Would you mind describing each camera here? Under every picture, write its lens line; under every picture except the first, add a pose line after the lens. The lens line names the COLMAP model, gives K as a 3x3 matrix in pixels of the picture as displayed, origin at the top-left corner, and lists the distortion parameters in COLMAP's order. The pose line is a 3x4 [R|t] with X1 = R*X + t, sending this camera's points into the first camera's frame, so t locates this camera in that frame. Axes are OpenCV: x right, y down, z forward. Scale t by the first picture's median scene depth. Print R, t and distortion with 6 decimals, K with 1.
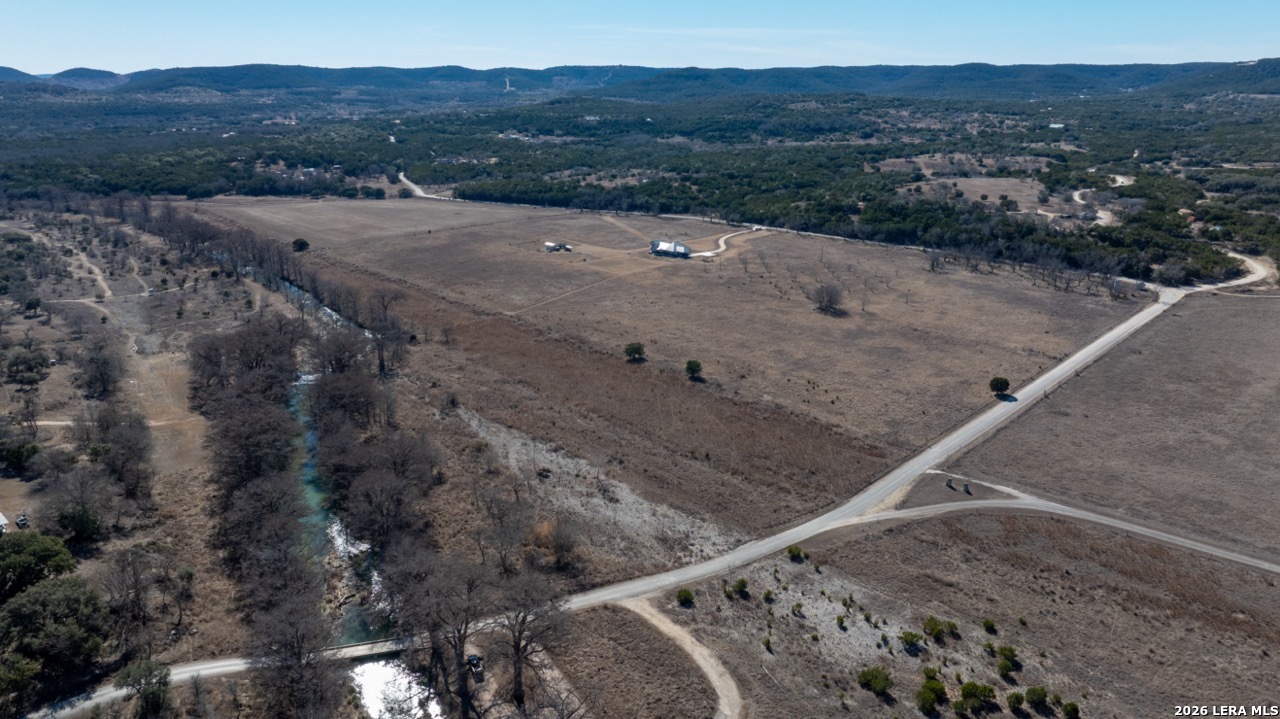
lens RADIAL K [[896.0, 0, 645.2], [0, 896.0, 353.3], [0, 0, 1]] dist [-0.036968, 0.032227]
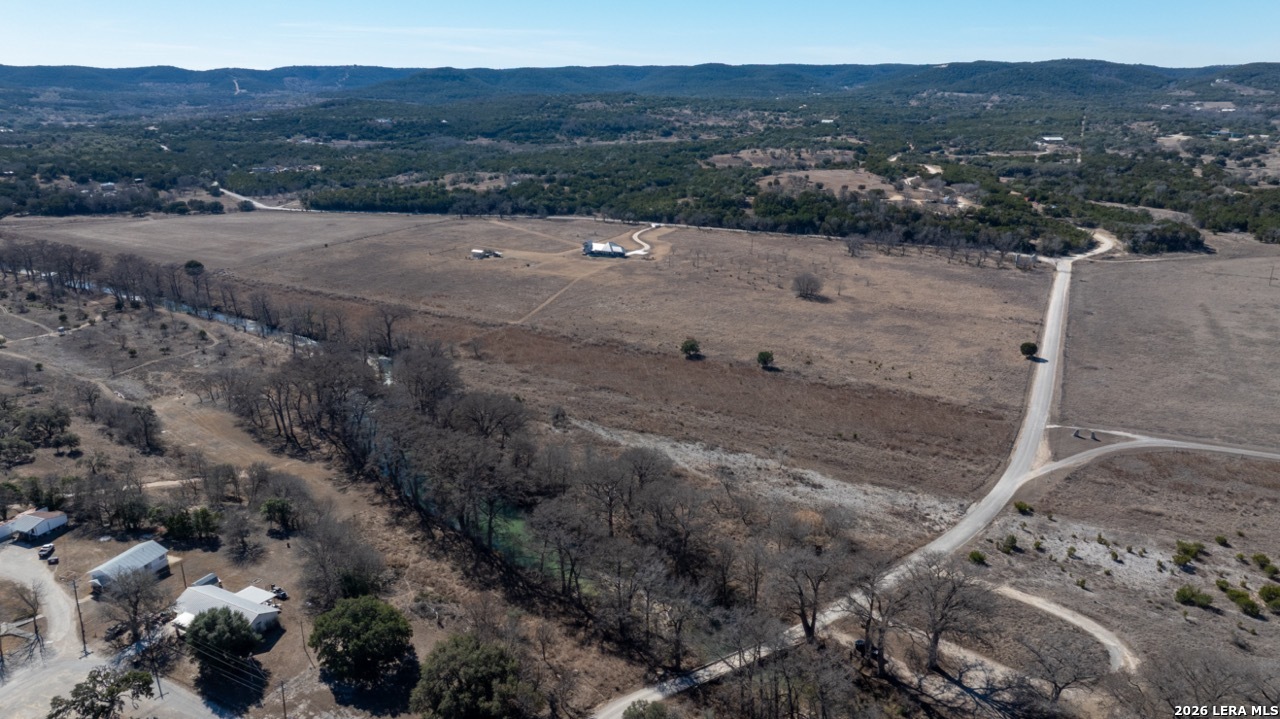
lens RADIAL K [[896.0, 0, 645.5], [0, 896.0, 361.2], [0, 0, 1]] dist [-0.036968, 0.032227]
pose [[0.955604, -0.088138, 0.281164, -0.201056], [0.085845, 0.996098, 0.020487, -0.007589], [-0.281873, 0.004559, 0.959441, 0.022499]]
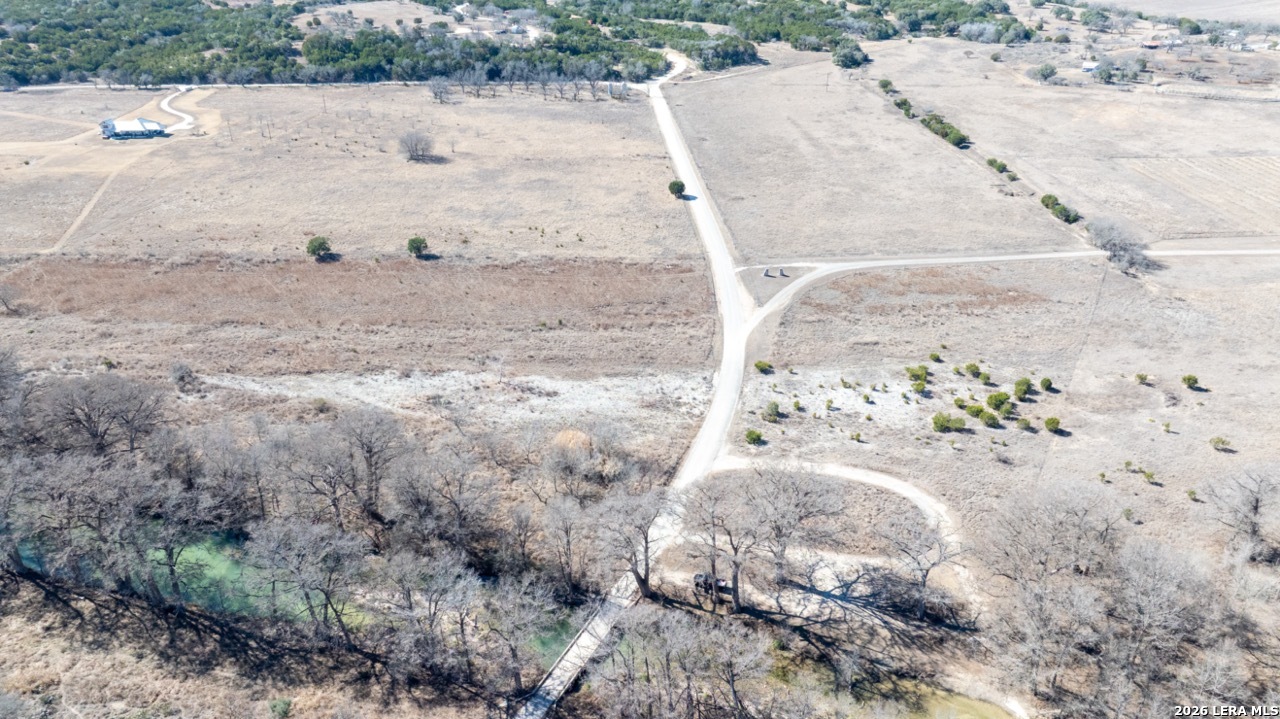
lens RADIAL K [[896.0, 0, 642.2], [0, 896.0, 359.2], [0, 0, 1]] dist [-0.036968, 0.032227]
pose [[0.682679, -0.337656, 0.648026, -0.216773], [0.212538, 0.940247, 0.266015, -0.035419], [-0.699126, -0.043873, 0.713651, 0.116842]]
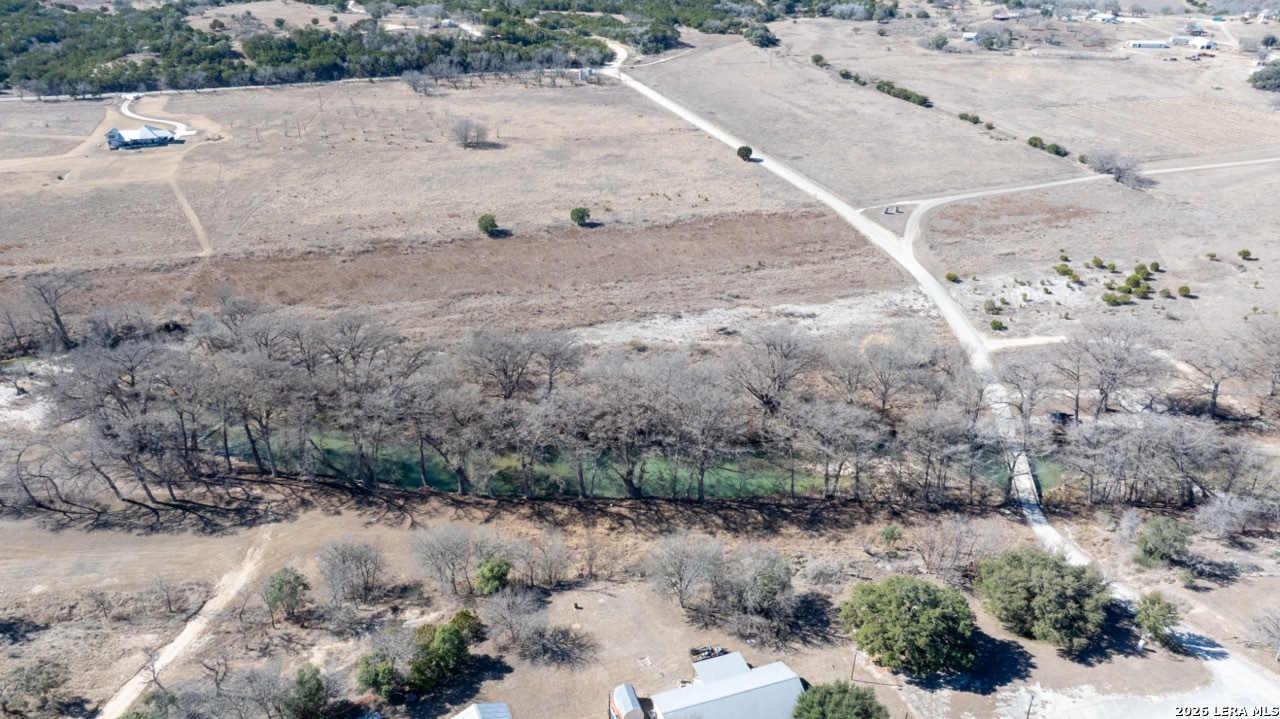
lens RADIAL K [[896.0, 0, 646.2], [0, 896.0, 359.5], [0, 0, 1]] dist [-0.036968, 0.032227]
pose [[0.465126, -0.412923, 0.783041, -0.390178], [0.256896, 0.909443, 0.326984, -0.074175], [-0.847150, 0.049071, 0.529083, 0.241070]]
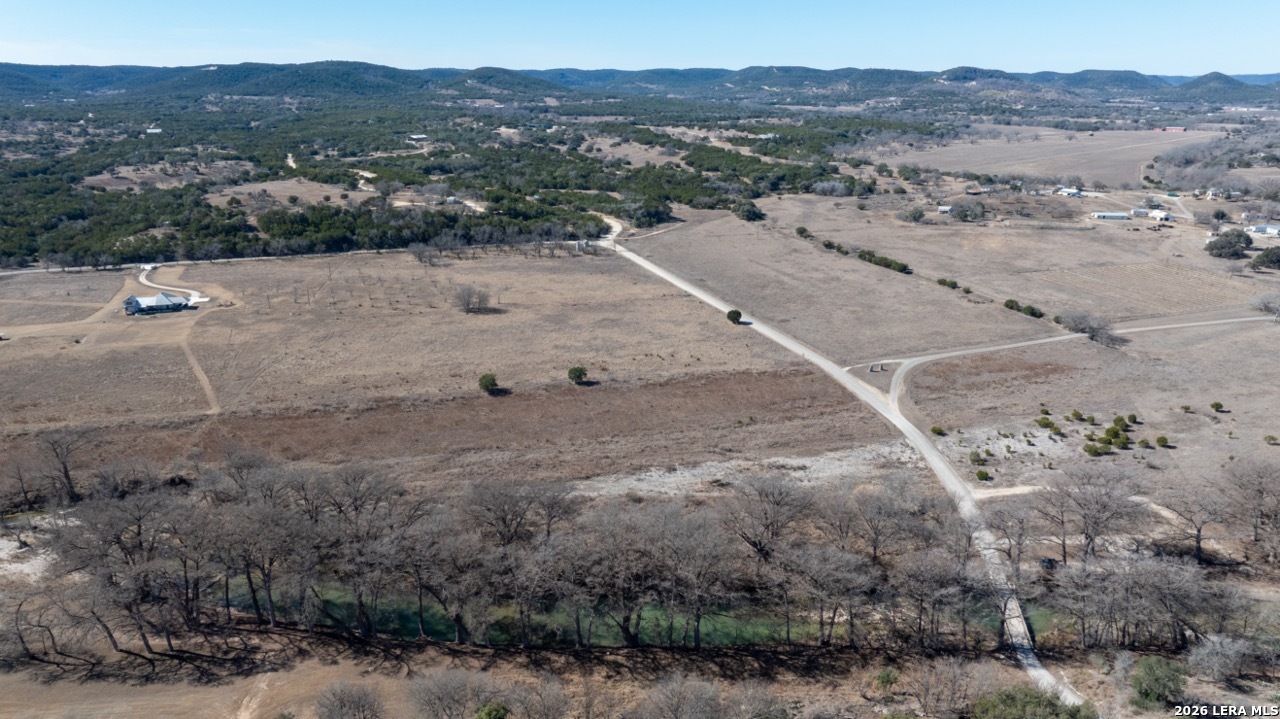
lens RADIAL K [[896.0, 0, 646.5], [0, 896.0, 362.0], [0, 0, 1]] dist [-0.036968, 0.032227]
pose [[0.457926, -0.266416, 0.848131, -0.403516], [0.260831, 0.952315, 0.158314, -0.072222], [-0.849865, 0.148723, 0.505579, 0.234671]]
